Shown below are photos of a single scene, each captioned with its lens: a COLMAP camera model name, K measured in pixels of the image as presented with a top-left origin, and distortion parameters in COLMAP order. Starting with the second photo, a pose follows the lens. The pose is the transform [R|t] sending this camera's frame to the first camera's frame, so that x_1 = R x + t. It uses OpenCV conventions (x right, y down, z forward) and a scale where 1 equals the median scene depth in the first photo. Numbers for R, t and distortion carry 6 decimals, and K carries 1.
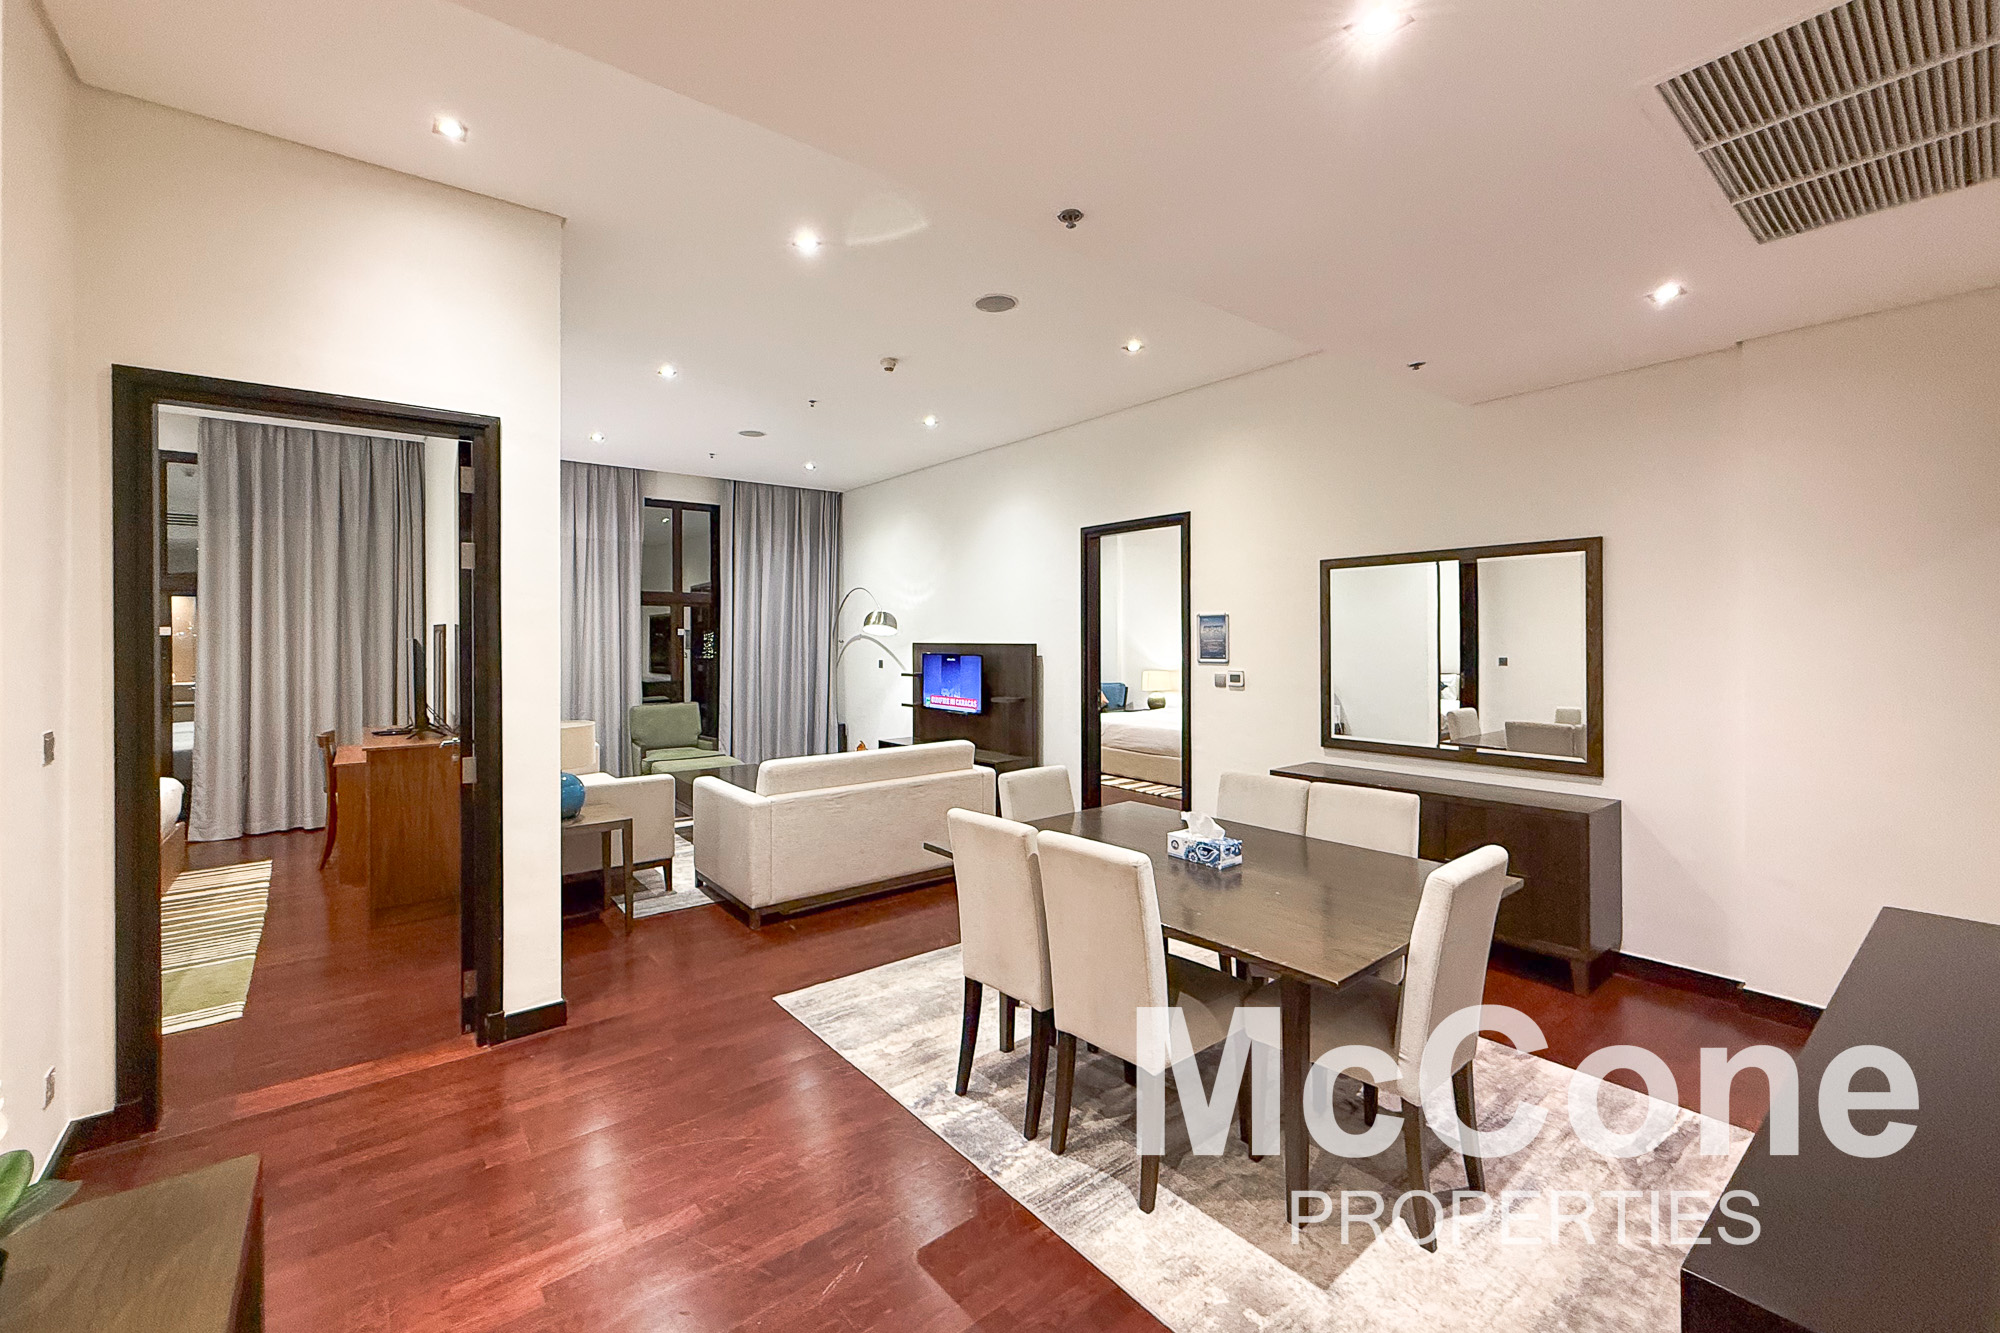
lens RADIAL K [[823.4, 0, 970.8], [0, 823.4, 639.4], [0, 0, 1]] dist [-0.004517, -0.000123]
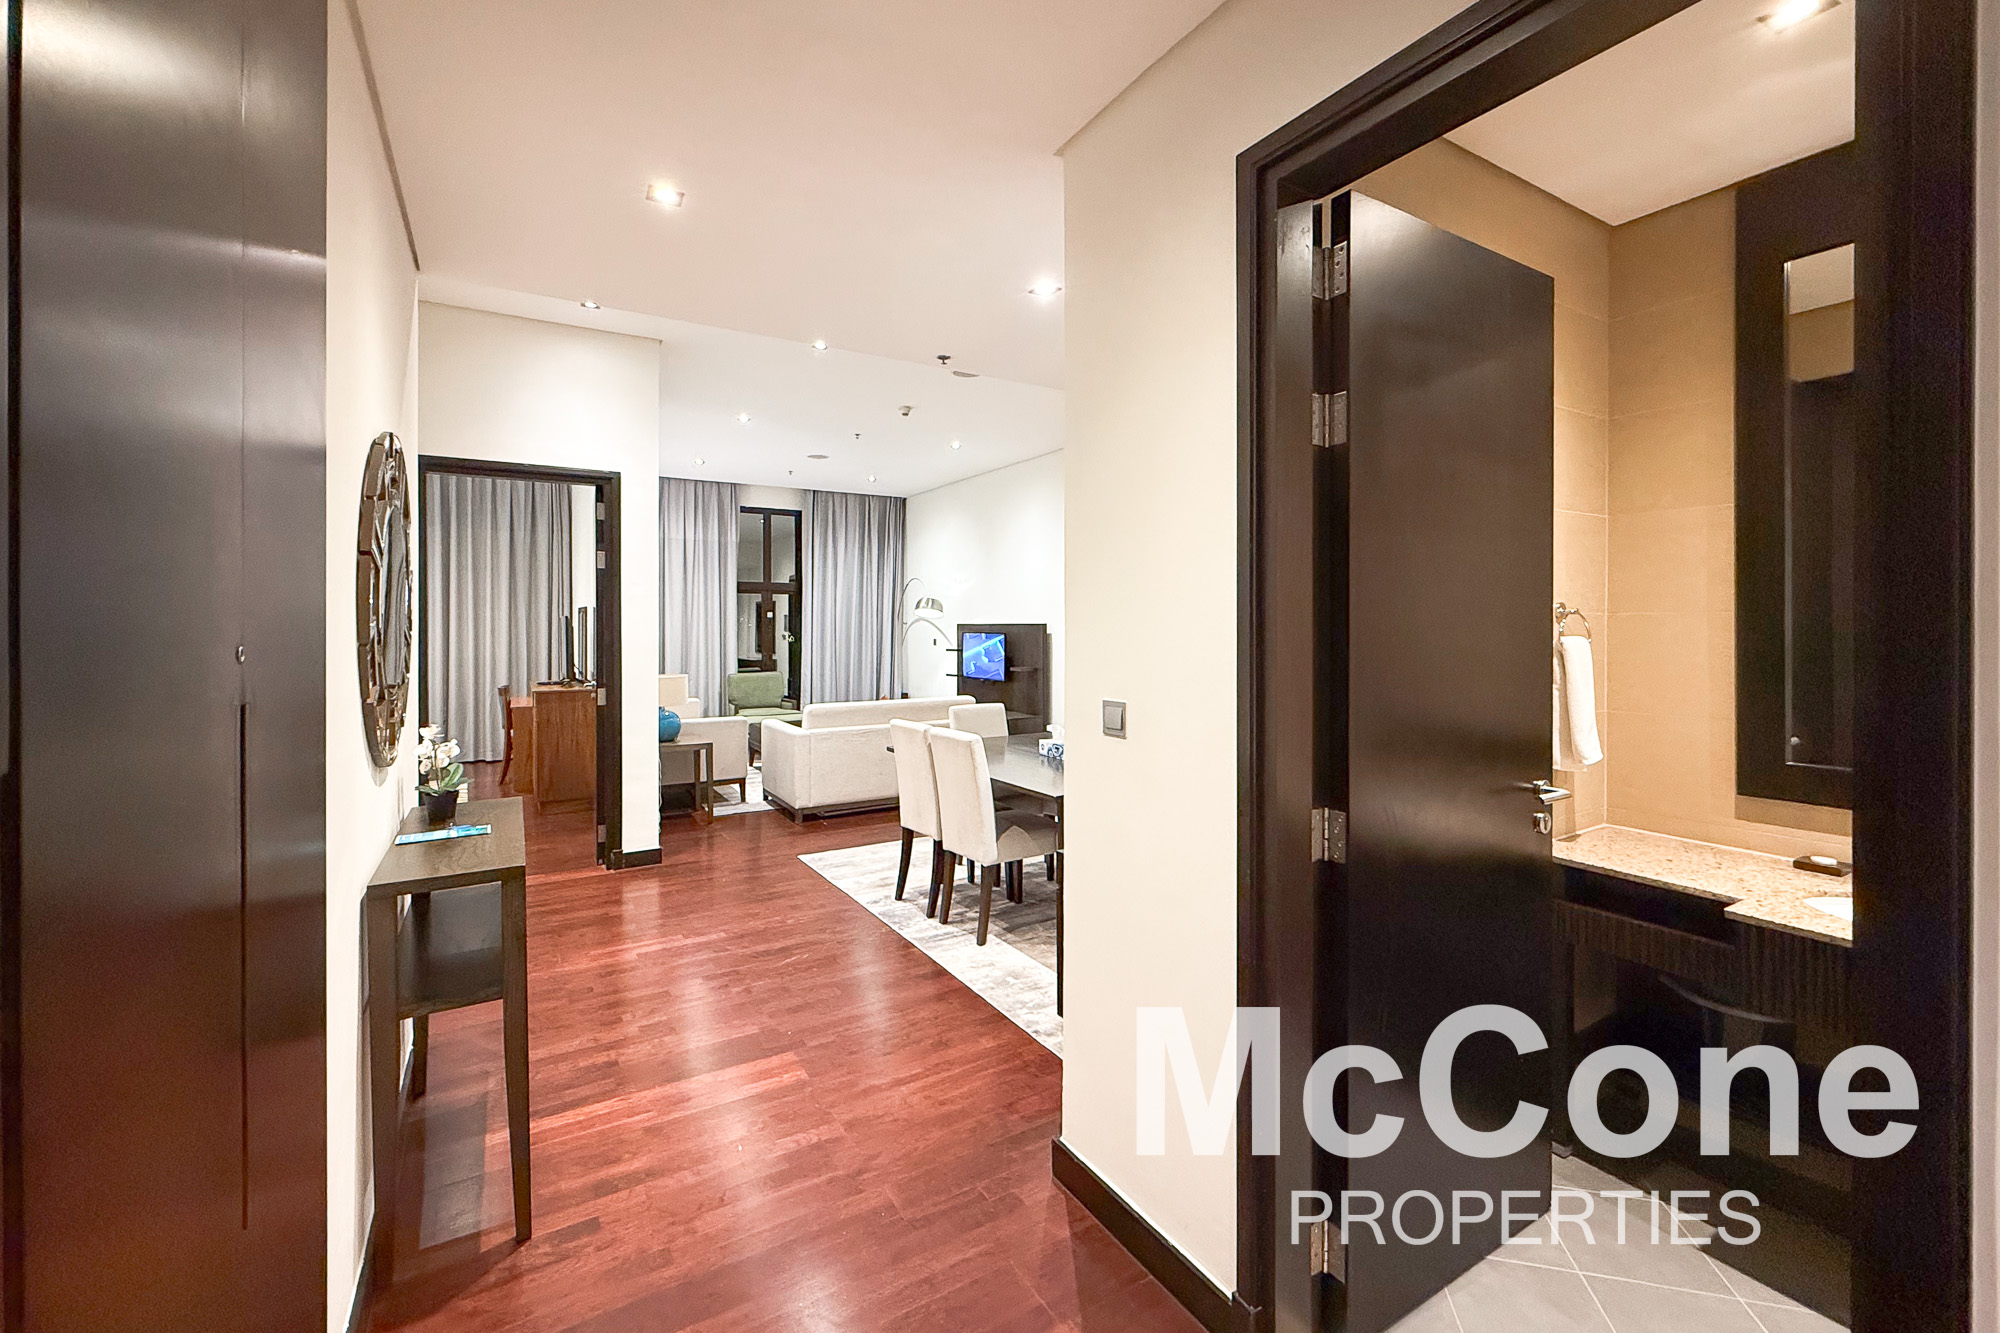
lens RADIAL K [[823.4, 0, 1023.5], [0, 823.4, 624.8], [0, 0, 1]] dist [-0.004517, -0.000123]
pose [[0.996886, -0.001566, -0.078840, 0.207266], [0.001320, 0.999994, -0.003164, 0.017153], [0.078845, 0.003050, 0.996882, -0.328289]]
